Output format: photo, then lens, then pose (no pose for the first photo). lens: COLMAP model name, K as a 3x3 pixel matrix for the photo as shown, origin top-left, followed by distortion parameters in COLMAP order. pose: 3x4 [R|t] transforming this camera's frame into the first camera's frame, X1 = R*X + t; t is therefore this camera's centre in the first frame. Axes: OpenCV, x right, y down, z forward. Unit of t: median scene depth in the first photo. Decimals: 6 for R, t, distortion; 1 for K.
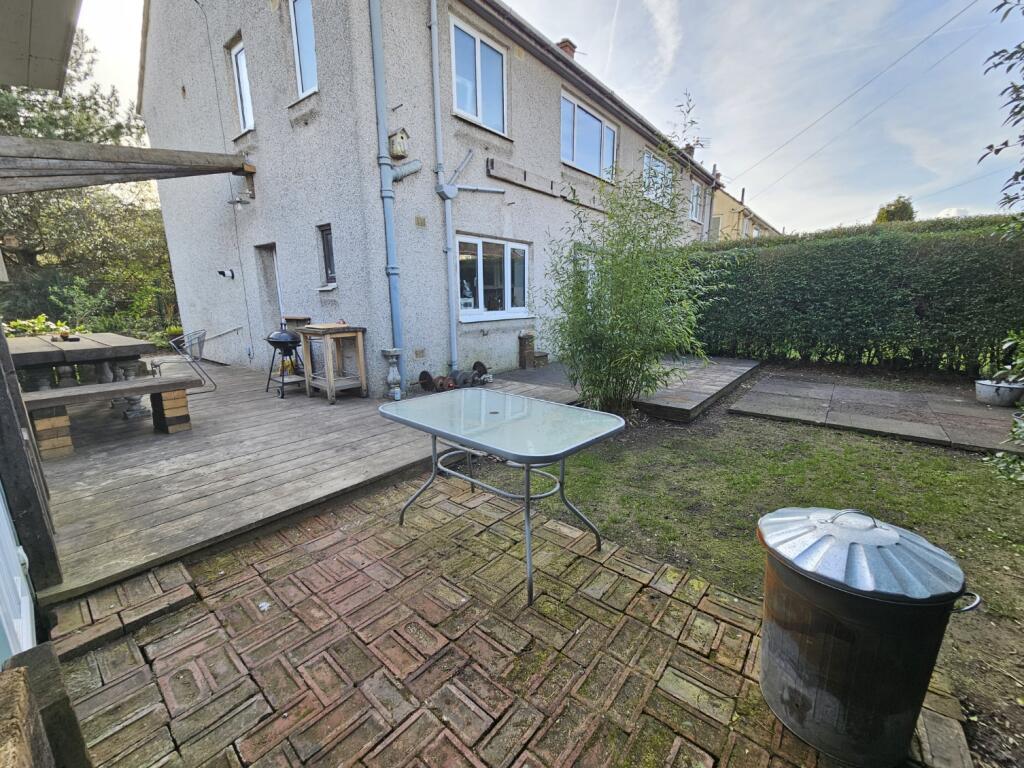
lens RADIAL K [[419.6, 0, 508.9], [0, 419.6, 389.0], [0, 0, 1]] dist [0.001125, -0.000471]
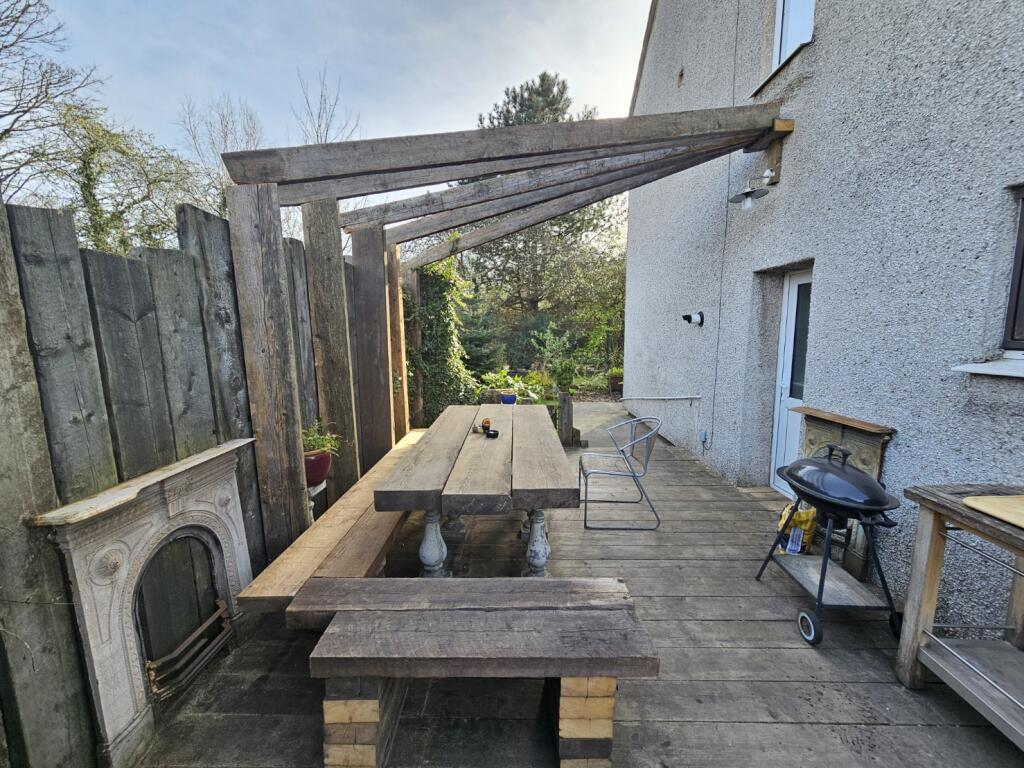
lens RADIAL K [[419.6, 0, 507.3], [0, 419.6, 391.1], [0, 0, 1]] dist [0.001125, -0.000471]
pose [[0.605931, 0.113890, -0.787322, -0.349131], [-0.164502, 0.986246, 0.016063, -0.137316], [0.778323, 0.119783, 0.616332, 0.414021]]
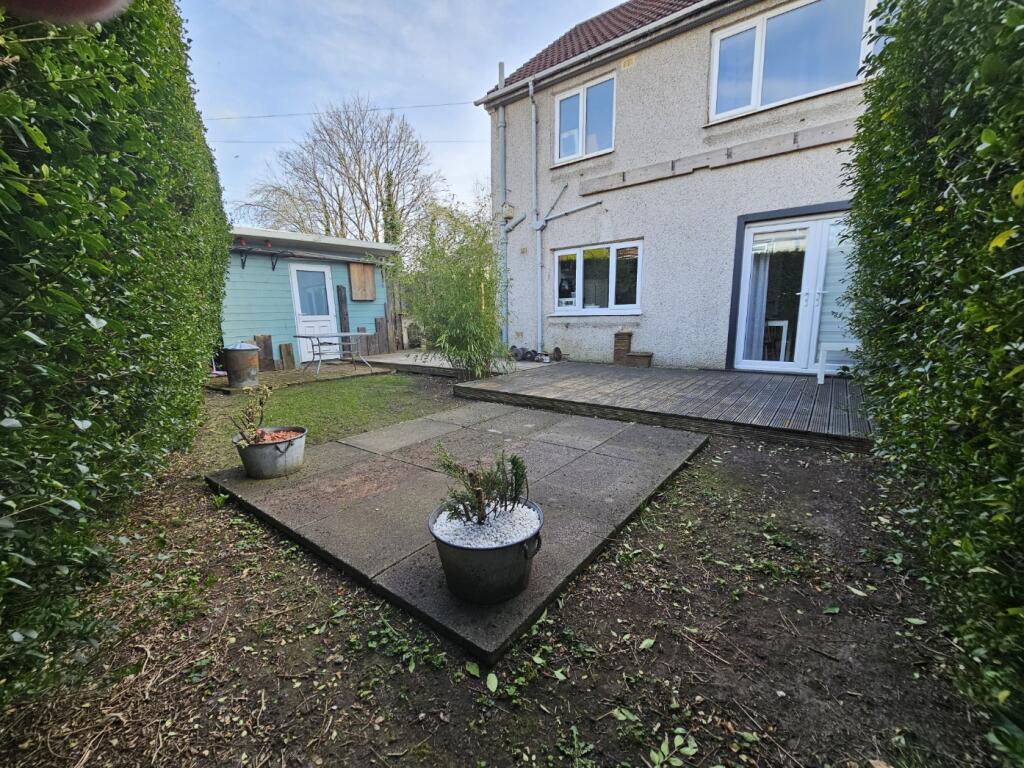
lens RADIAL K [[419.6, 0, 508.0], [0, 419.6, 397.1], [0, 0, 1]] dist [0.001125, -0.000471]
pose [[0.015166, 0.194974, -0.980691, 1.201241], [-0.198401, 0.961889, 0.188168, -0.127648], [0.980004, 0.191716, 0.053271, 0.799324]]
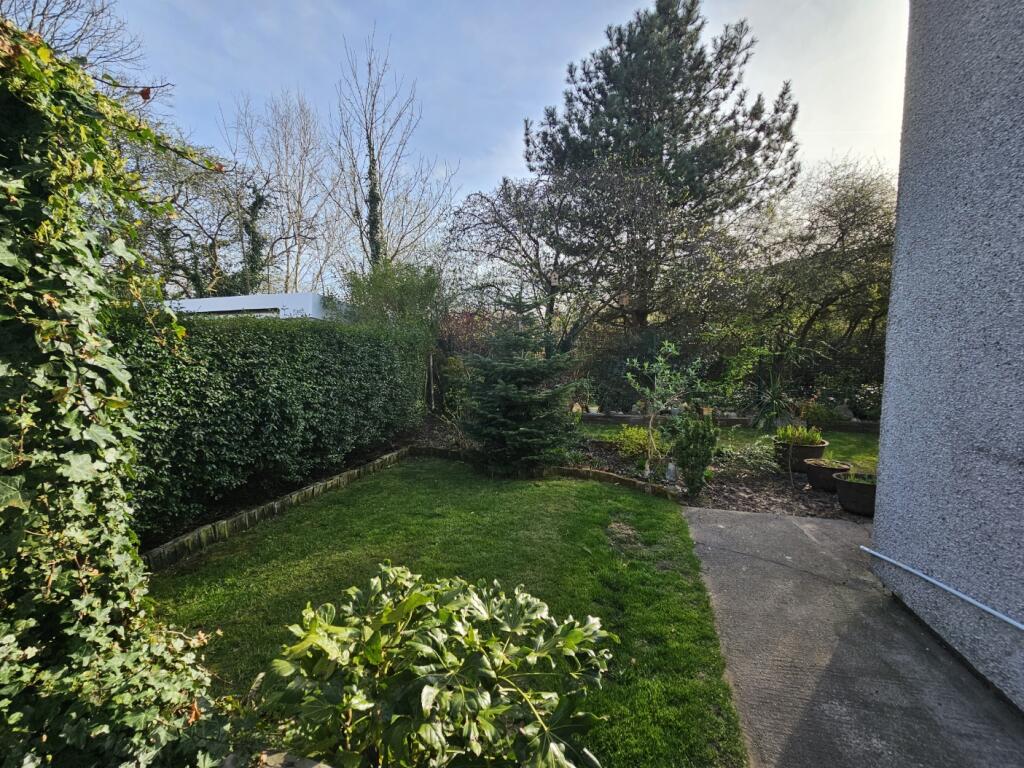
lens RADIAL K [[419.6, 0, 501.1], [0, 419.6, 393.5], [0, 0, 1]] dist [0.001125, -0.000471]
pose [[0.375057, 0.095646, -0.922054, -0.895419], [-0.190400, 0.981404, 0.024355, -0.259143], [0.907238, 0.166425, 0.386293, 0.907393]]
